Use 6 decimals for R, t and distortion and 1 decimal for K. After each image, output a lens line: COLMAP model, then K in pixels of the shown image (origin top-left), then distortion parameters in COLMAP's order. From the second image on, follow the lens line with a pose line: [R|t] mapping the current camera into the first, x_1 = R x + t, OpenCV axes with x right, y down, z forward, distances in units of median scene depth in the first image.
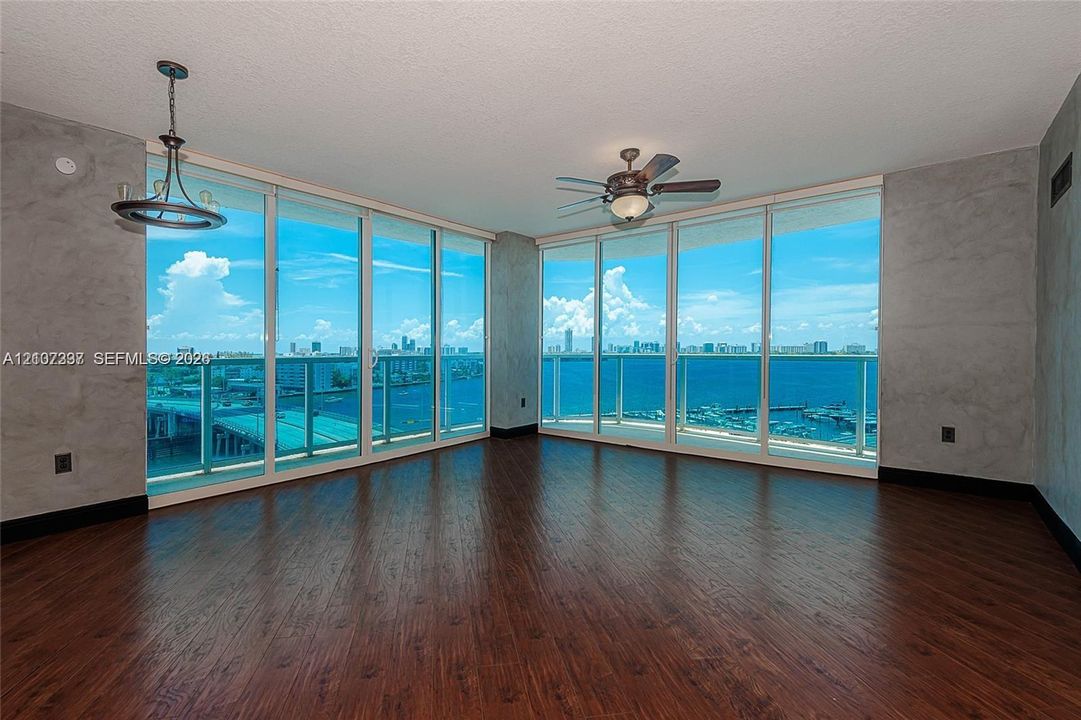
lens RADIAL K [[493.9, 0, 489.2], [0, 493.9, 350.3], [0, 0, 1]] dist [0.001130, -0.000339]
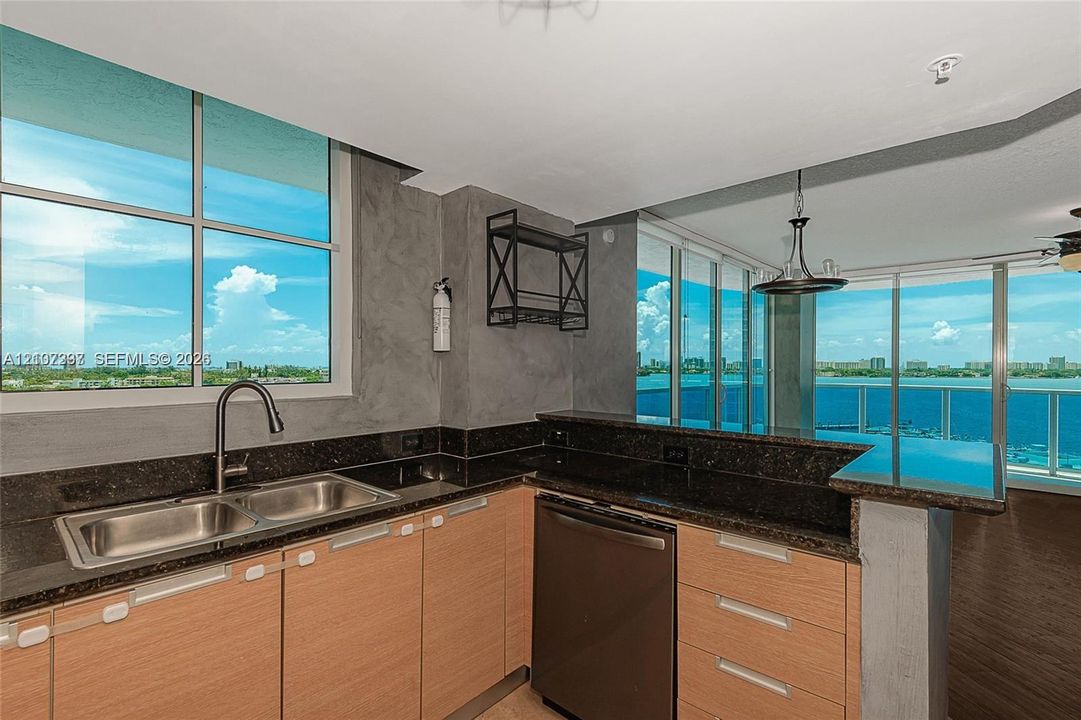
lens RADIAL K [[490.3, 0, 487.9], [0, 490.3, 366.9], [0, 0, 1]] dist [0.009770, -0.000587]
pose [[0.997753, 0.004912, -0.066817, -0.648332], [-0.004559, 0.999975, 0.005426, -0.042943], [0.066842, -0.005109, 0.997751, -0.103033]]
